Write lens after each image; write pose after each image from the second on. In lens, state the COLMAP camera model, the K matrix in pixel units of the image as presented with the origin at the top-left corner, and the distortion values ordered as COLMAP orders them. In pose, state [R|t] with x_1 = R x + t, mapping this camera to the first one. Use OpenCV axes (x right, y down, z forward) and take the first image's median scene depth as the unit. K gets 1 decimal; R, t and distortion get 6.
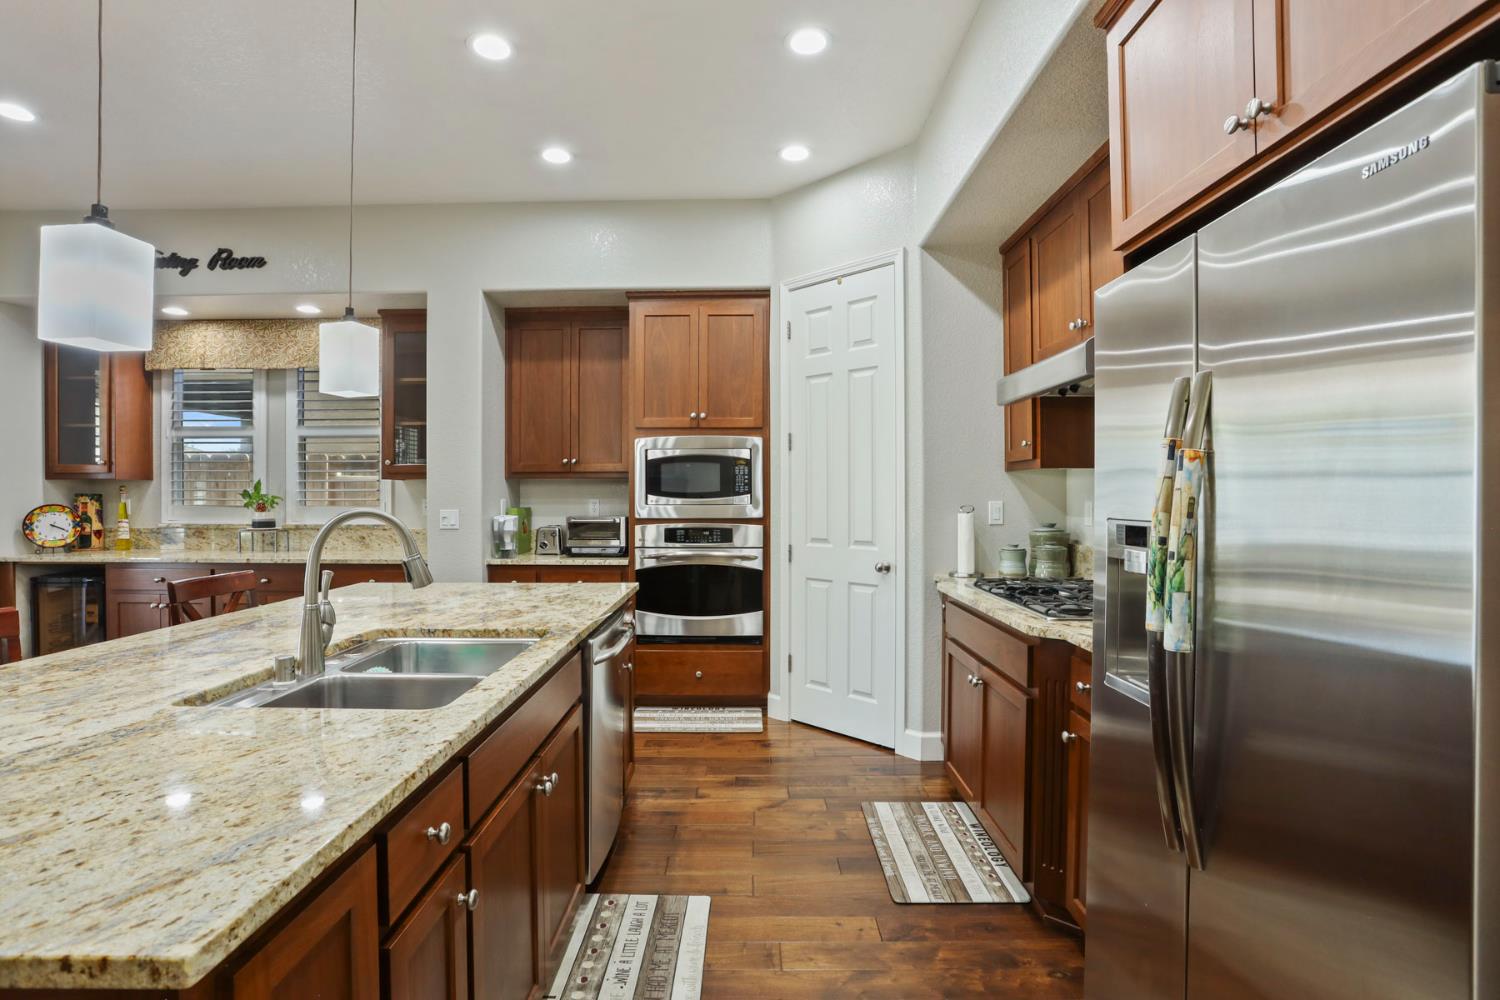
lens RADIAL K [[736.7, 0, 750.0], [0, 736.7, 500.0], [0, 0, 1]] dist [-0.032512, 0.000701]
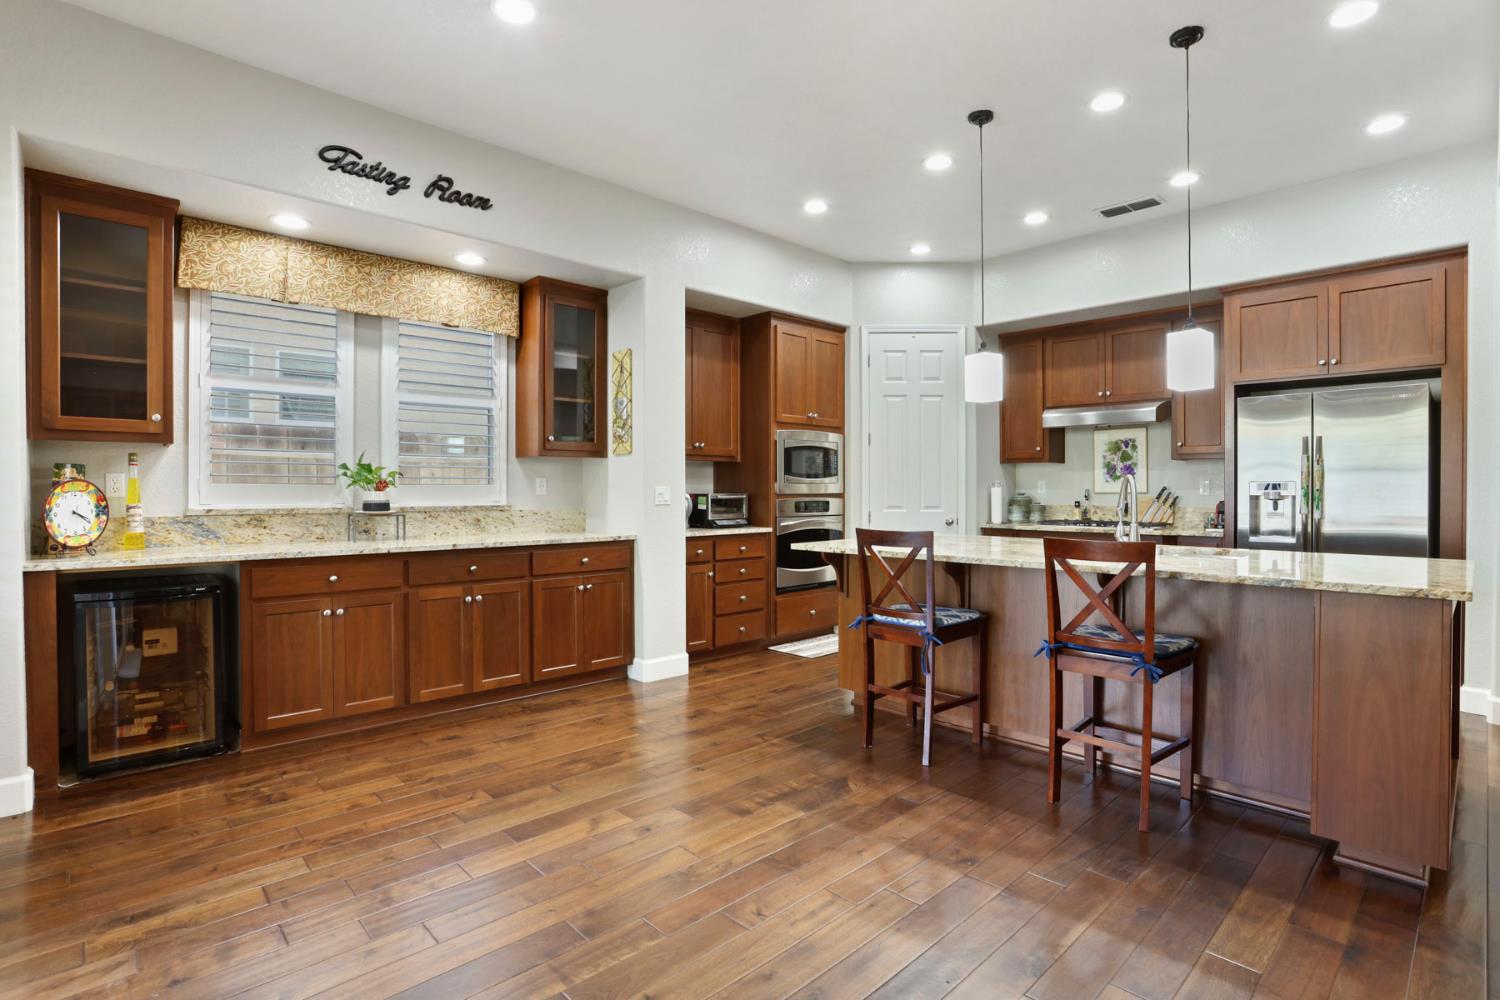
lens RADIAL K [[736.7, 0, 750.0], [0, 736.7, 500.0], [0, 0, 1]] dist [-0.032512, 0.000701]
pose [[0.714016, -0.010583, 0.700050, -1.056742], [0.003851, 0.999930, 0.011189, 0.020773], [-0.700119, -0.005293, 0.714006, 0.138981]]
